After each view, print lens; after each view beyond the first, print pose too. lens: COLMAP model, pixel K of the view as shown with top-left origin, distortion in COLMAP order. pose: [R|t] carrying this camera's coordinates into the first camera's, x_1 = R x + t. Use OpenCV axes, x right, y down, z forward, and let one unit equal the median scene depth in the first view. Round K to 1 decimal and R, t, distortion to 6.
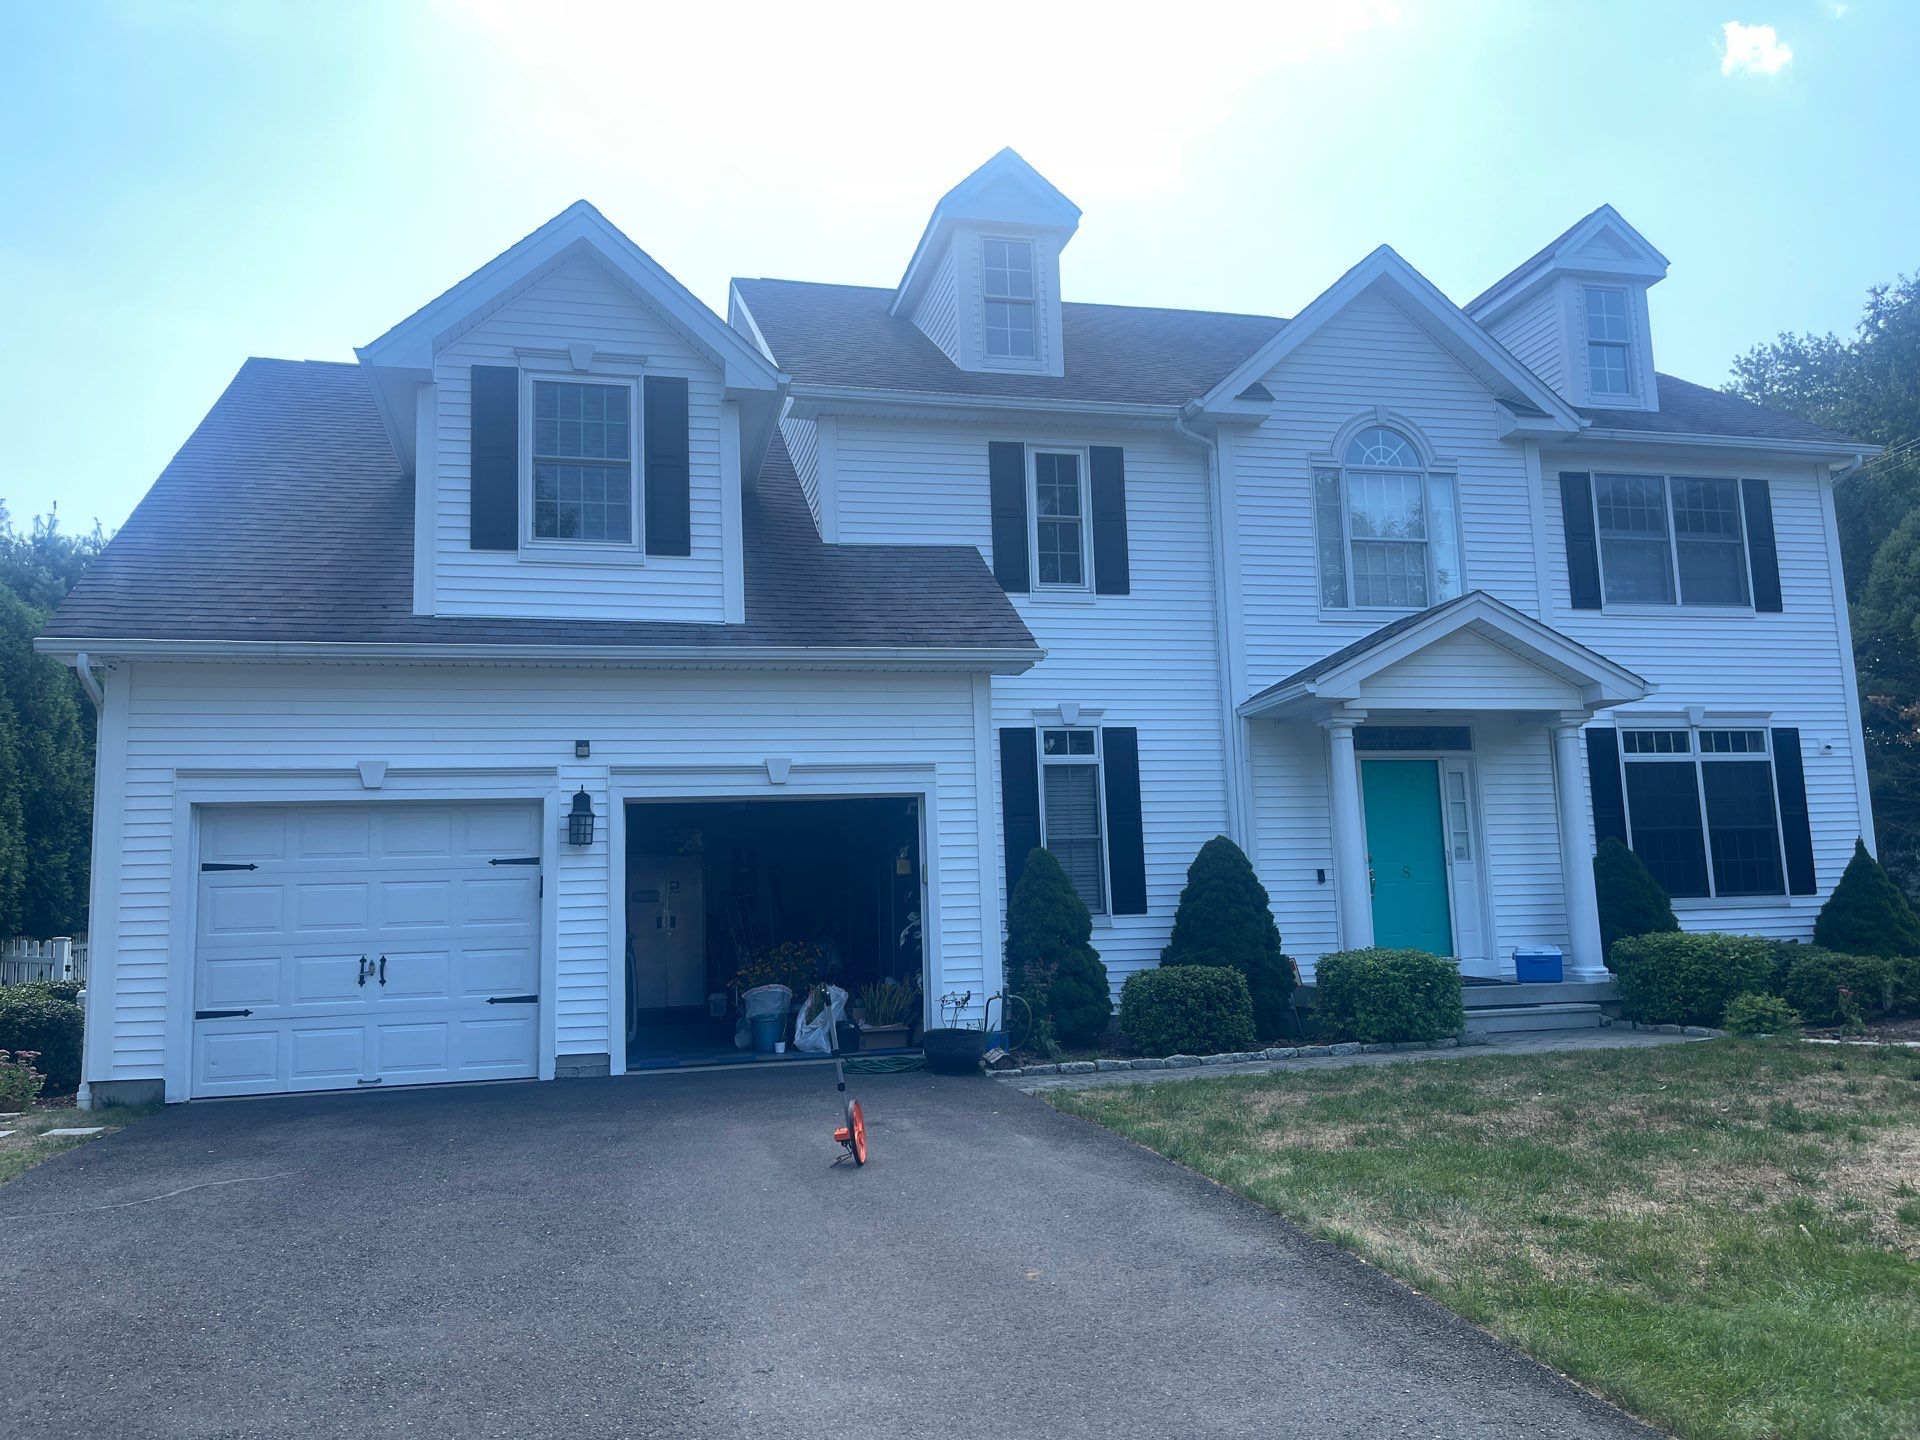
lens RADIAL K [[1439.4, 0, 961.0], [0, 1439.4, 740.9], [0, 0, 1]] dist [0.073656, -0.004288]
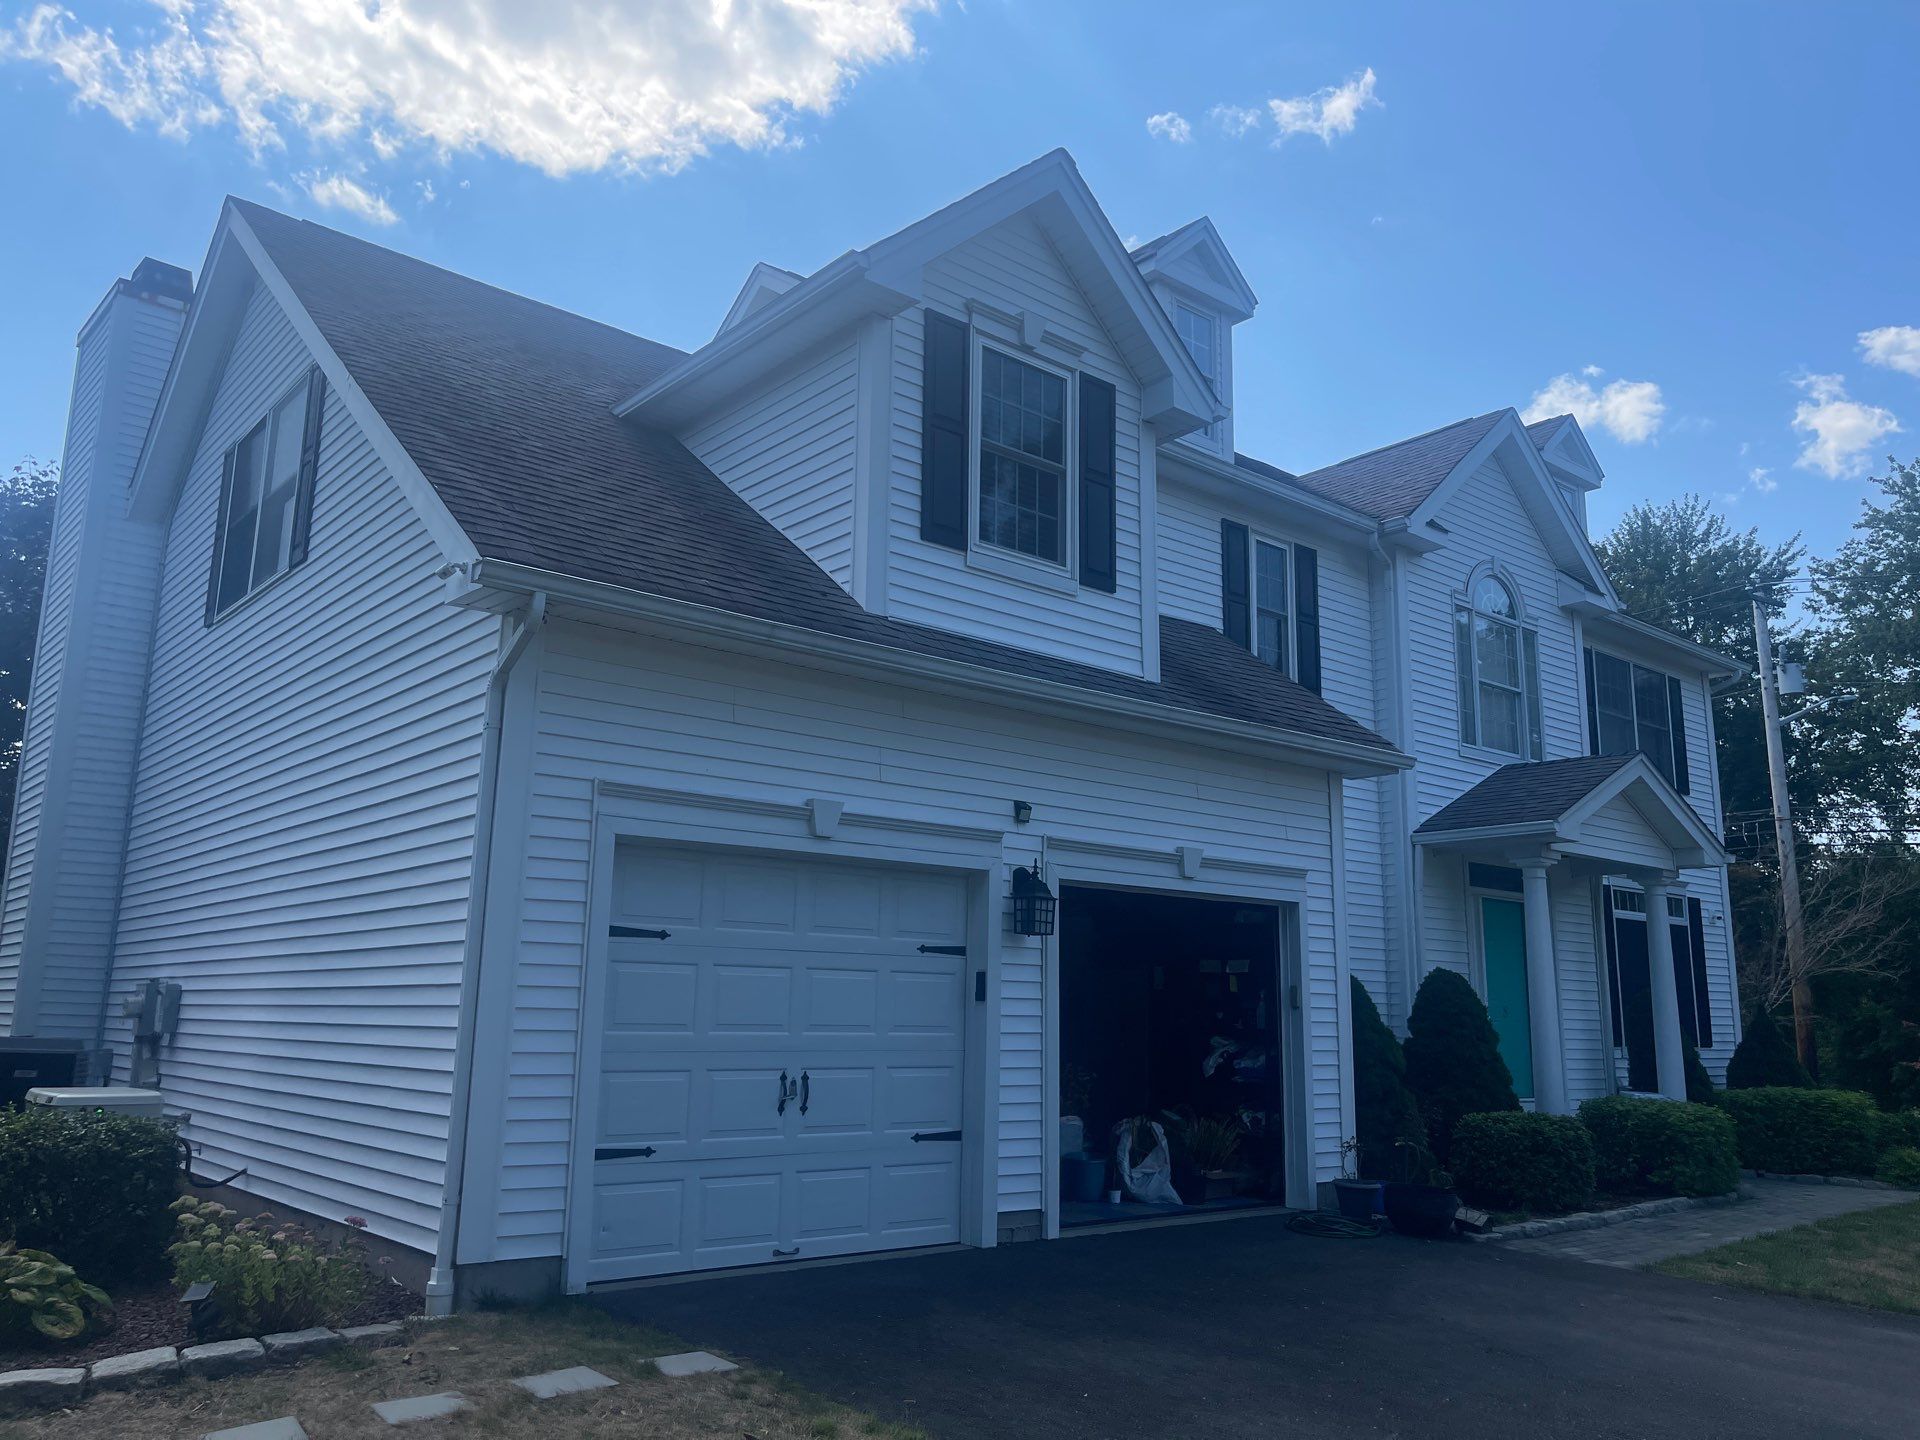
lens RADIAL K [[1471.6, 0, 1006.8], [0, 1471.6, 723.4], [0, 0, 1]] dist [0.122732, -0.129735]
pose [[0.881367, 0.138868, 0.451562, -0.615476], [-0.107448, 0.989696, -0.094639, 0.033267], [-0.460051, 0.034892, 0.887207, 0.275447]]
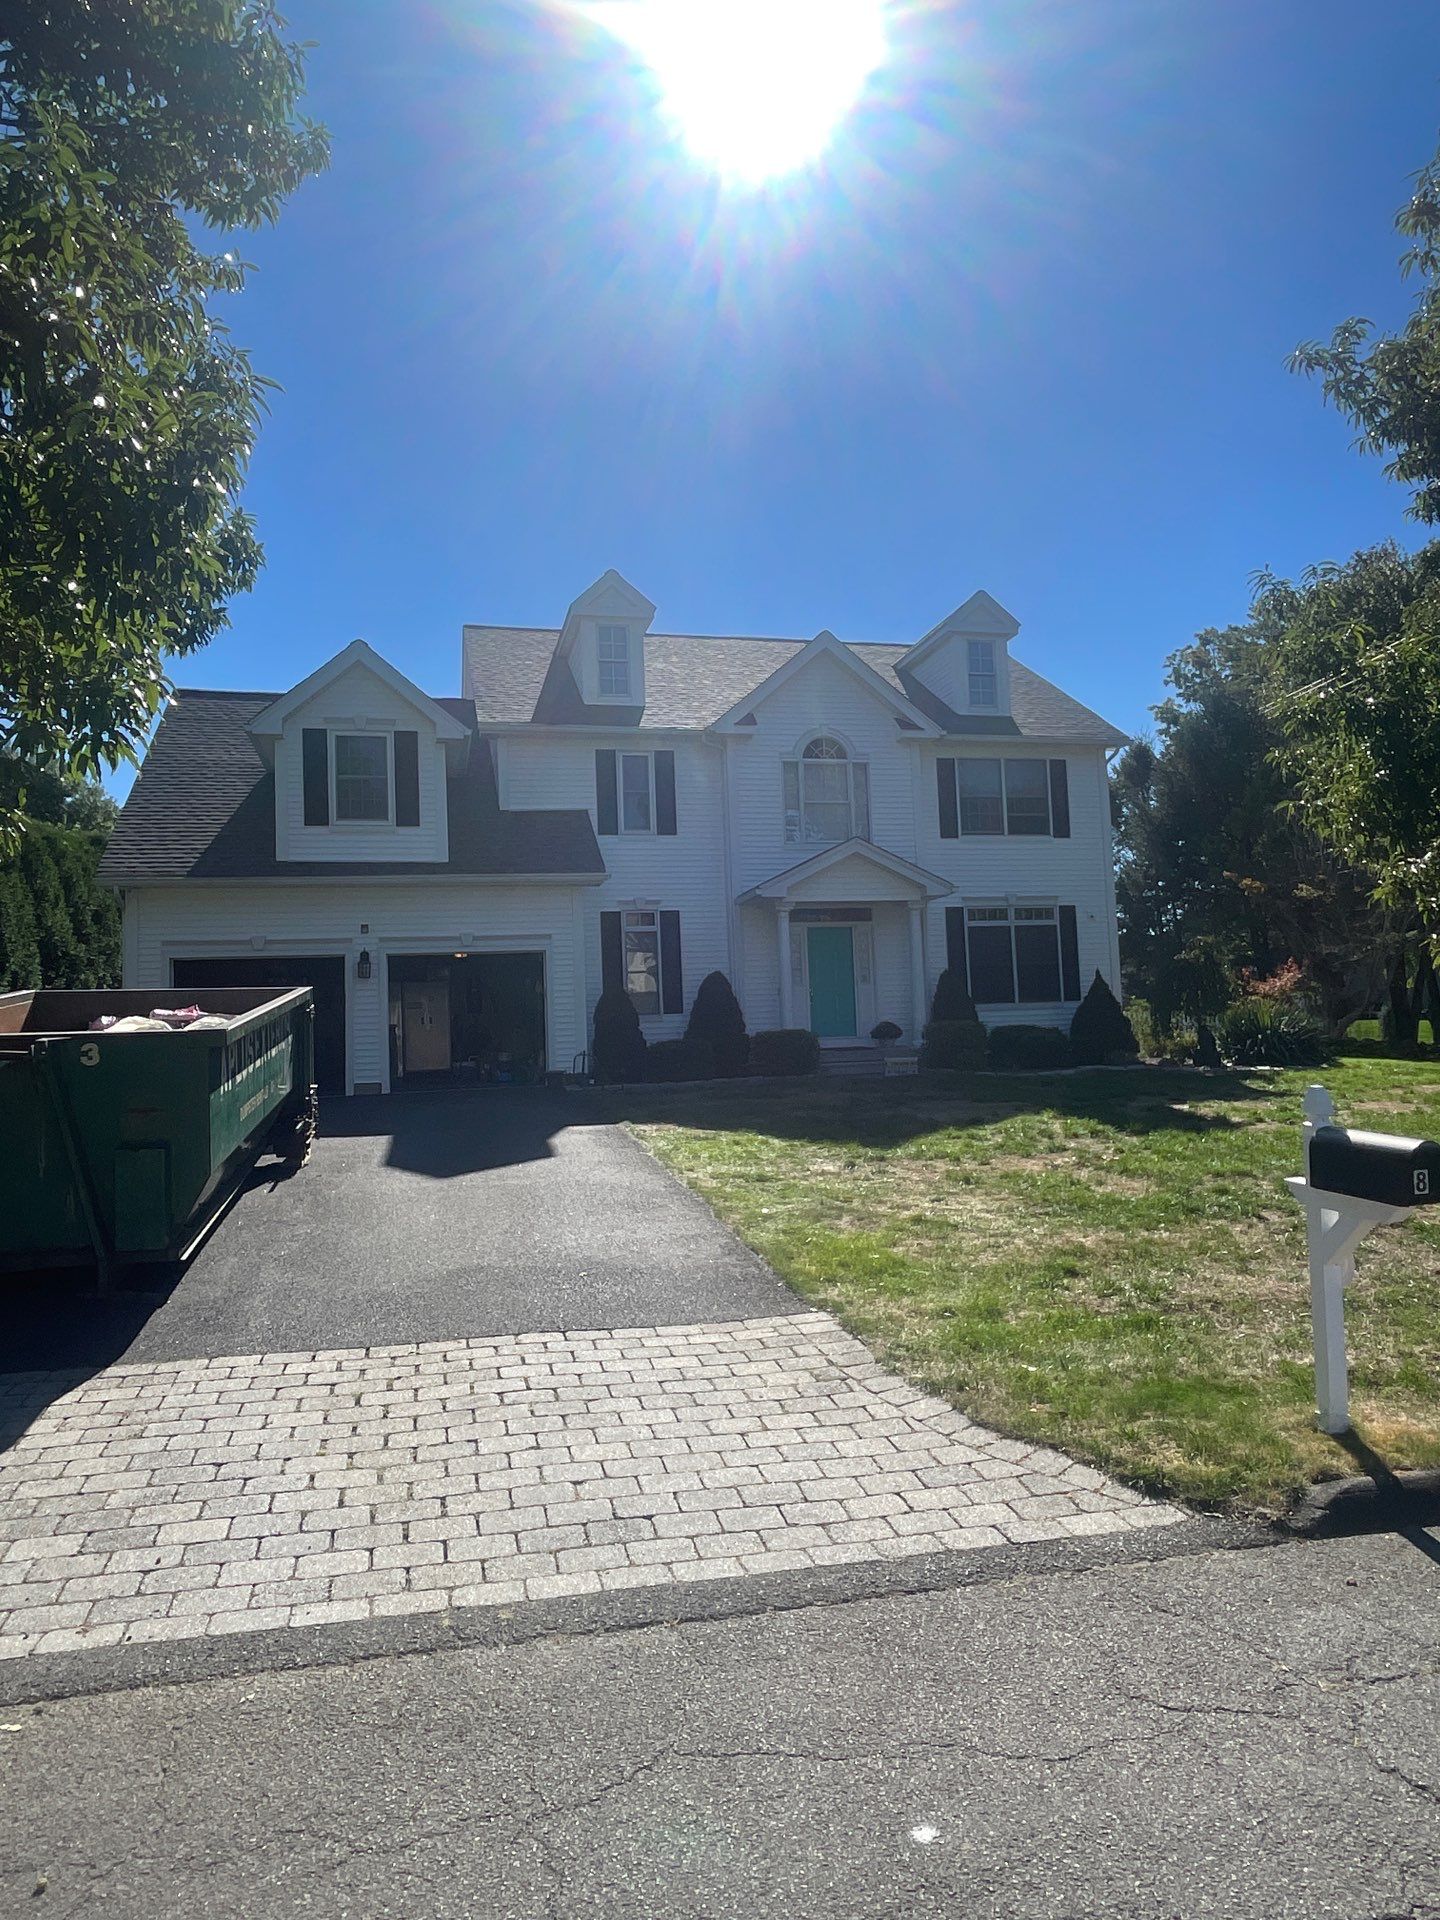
lens RADIAL K [[1230.7, 0, 720.0], [0, 1230.7, 960.0], [0, 0, 1]] dist [0.081465, -0.061897]
pose [[0.999895, -0.002277, -0.014343, 0.231883], [0.003279, 0.997525, 0.070234, -0.065834], [0.014147, -0.070273, 0.997427, -0.634899]]
